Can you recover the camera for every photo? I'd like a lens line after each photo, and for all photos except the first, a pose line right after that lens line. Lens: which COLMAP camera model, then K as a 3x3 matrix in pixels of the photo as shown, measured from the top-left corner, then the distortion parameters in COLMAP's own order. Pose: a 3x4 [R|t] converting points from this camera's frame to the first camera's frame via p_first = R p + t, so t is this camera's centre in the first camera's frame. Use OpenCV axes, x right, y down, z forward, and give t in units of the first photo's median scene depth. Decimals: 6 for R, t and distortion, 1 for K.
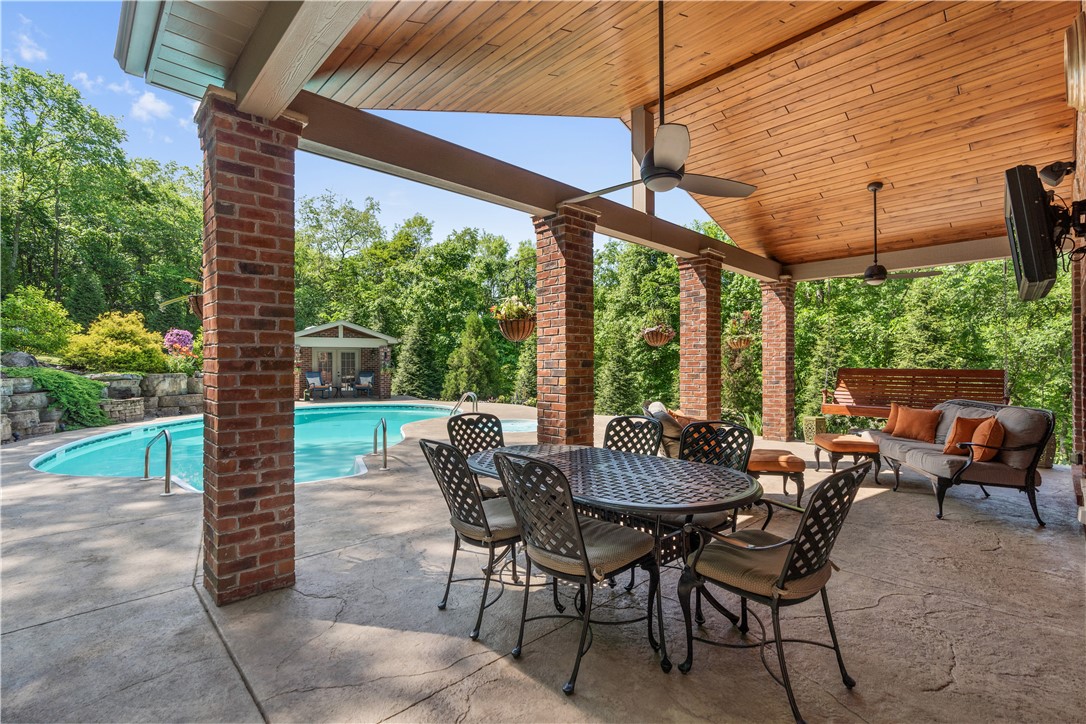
lens RADIAL K [[491.5, 0, 538.3], [0, 491.5, 362.0], [0, 0, 1]] dist [-0.001402, 0.000113]
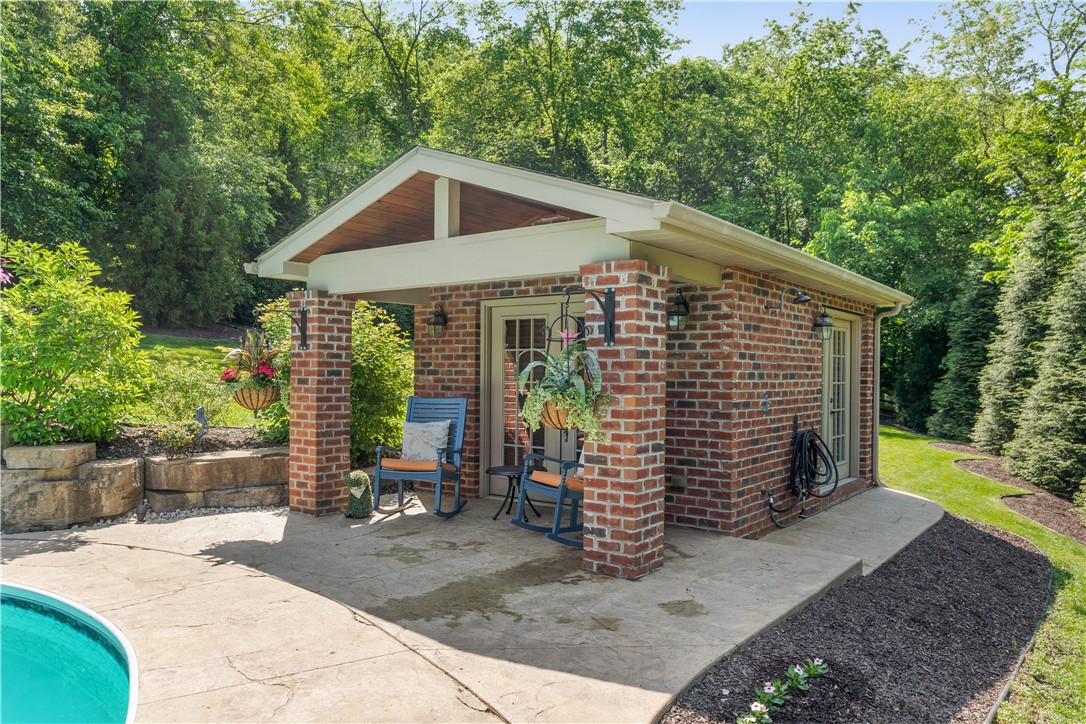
lens RADIAL K [[772.8, 0, 547.5], [0, 772.8, 362.0], [0, 0, 1]] dist [-0.000661, 0.000815]
pose [[0.442082, -0.003393, -0.896968, -0.056217], [-0.007081, 0.999948, -0.007273, 0.002608], [0.896947, 0.009567, 0.442035, 0.552840]]
